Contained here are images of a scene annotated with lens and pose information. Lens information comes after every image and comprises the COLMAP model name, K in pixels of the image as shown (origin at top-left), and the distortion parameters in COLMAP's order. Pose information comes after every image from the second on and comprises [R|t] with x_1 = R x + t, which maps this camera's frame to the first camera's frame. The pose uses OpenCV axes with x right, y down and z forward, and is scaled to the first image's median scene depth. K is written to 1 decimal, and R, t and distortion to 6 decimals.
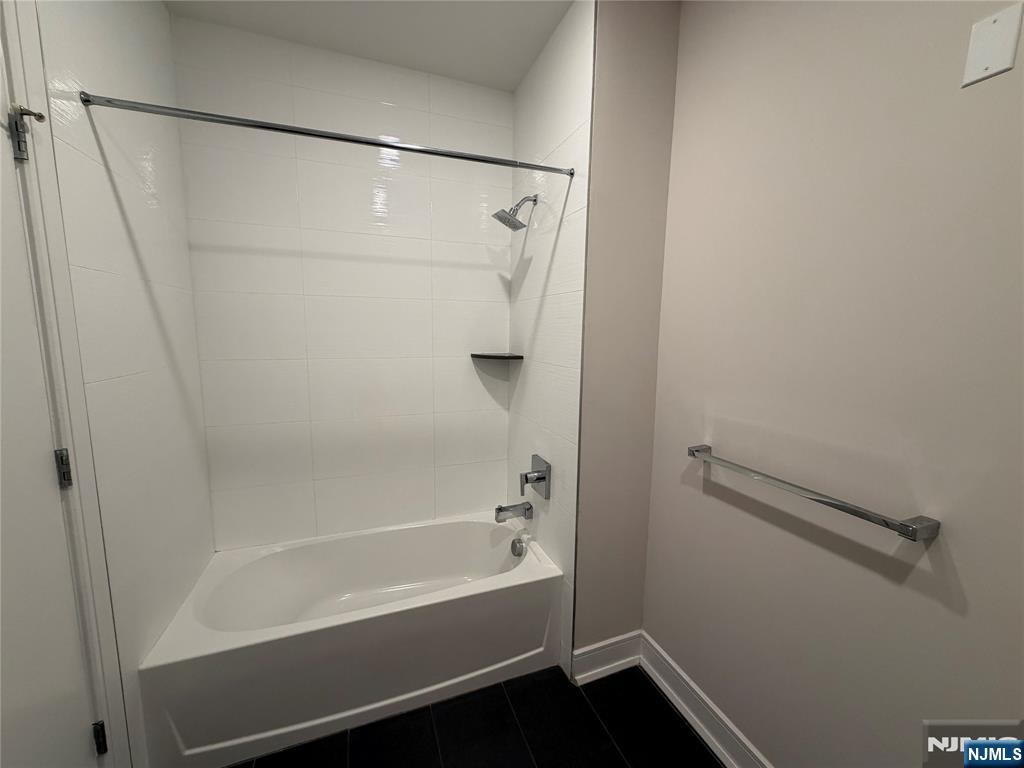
lens RADIAL K [[409.7, 0, 511.7], [0, 409.7, 383.4], [0, 0, 1]] dist [0.001364, 0.000053]
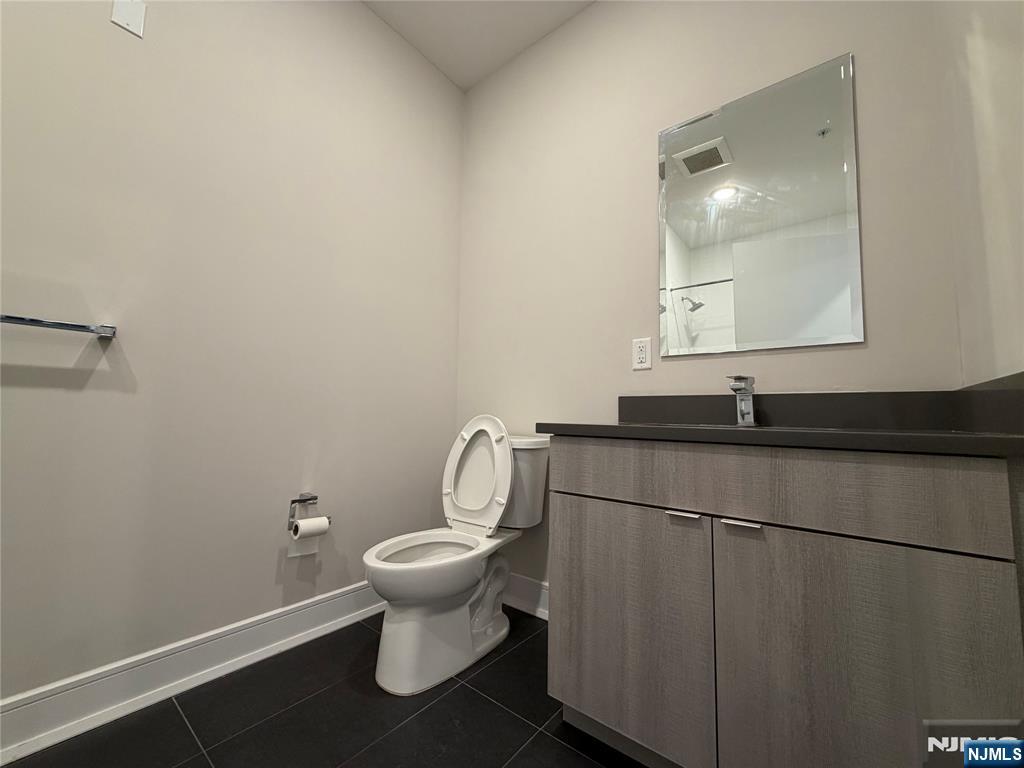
lens RADIAL K [[409.7, 0, 511.3], [0, 409.7, 383.8], [0, 0, 1]] dist [0.001364, 0.000053]
pose [[-0.504347, 0.045832, 0.862284, -0.747805], [0.095876, 0.995388, 0.003170, 0.618789], [-0.858162, 0.084271, -0.506415, 0.559461]]
